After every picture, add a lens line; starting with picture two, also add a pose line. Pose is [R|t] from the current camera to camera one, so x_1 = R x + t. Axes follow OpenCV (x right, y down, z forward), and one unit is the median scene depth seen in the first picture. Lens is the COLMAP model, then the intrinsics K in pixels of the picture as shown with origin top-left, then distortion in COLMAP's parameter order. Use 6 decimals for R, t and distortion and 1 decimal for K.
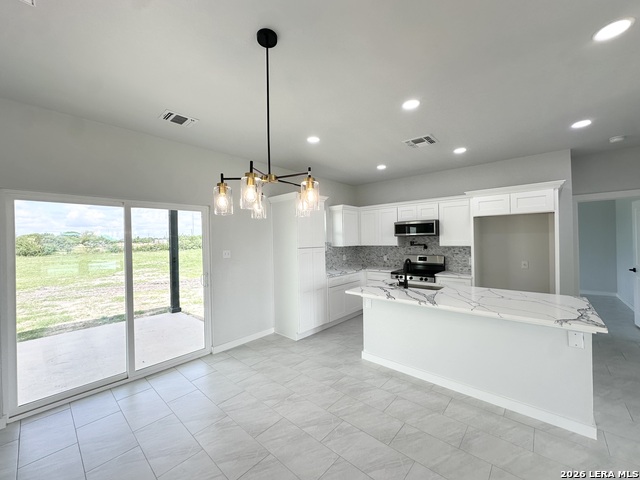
lens RADIAL K [[255.5, 0, 320.2], [0, 255.5, 239.5], [0, 0, 1]] dist [-0.005511, 0.000845]
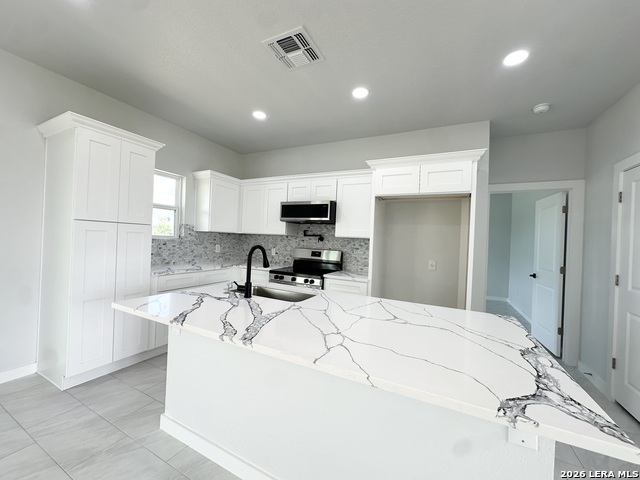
lens RADIAL K [[255.5, 0, 320.9], [0, 255.5, 239.5], [0, 0, 1]] dist [-0.005511, 0.000845]
pose [[0.964046, 0.061377, 0.258551, 0.265039], [-0.061473, 0.998079, -0.007722, 0.046530], [-0.258529, -0.008450, 0.965967, 0.330014]]
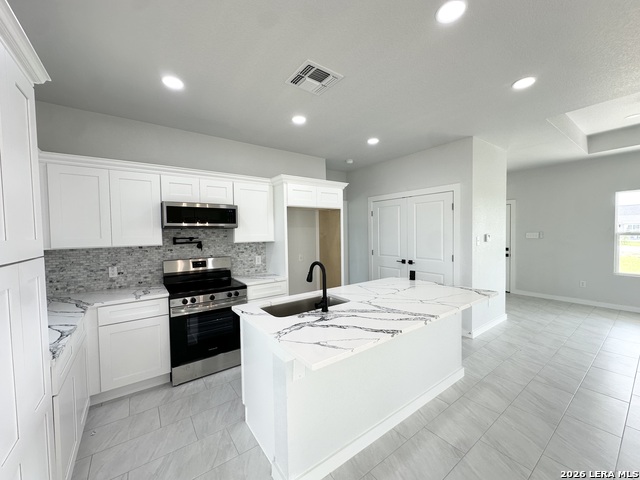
lens RADIAL K [[255.5, 0, 321.3], [0, 255.5, 239.6], [0, 0, 1]] dist [-0.005511, 0.000845]
pose [[0.207684, -0.015632, 0.978071, -0.195077], [0.012025, 0.999838, 0.013427, 0.011422], [-0.978122, 0.008973, 0.207838, 0.690685]]
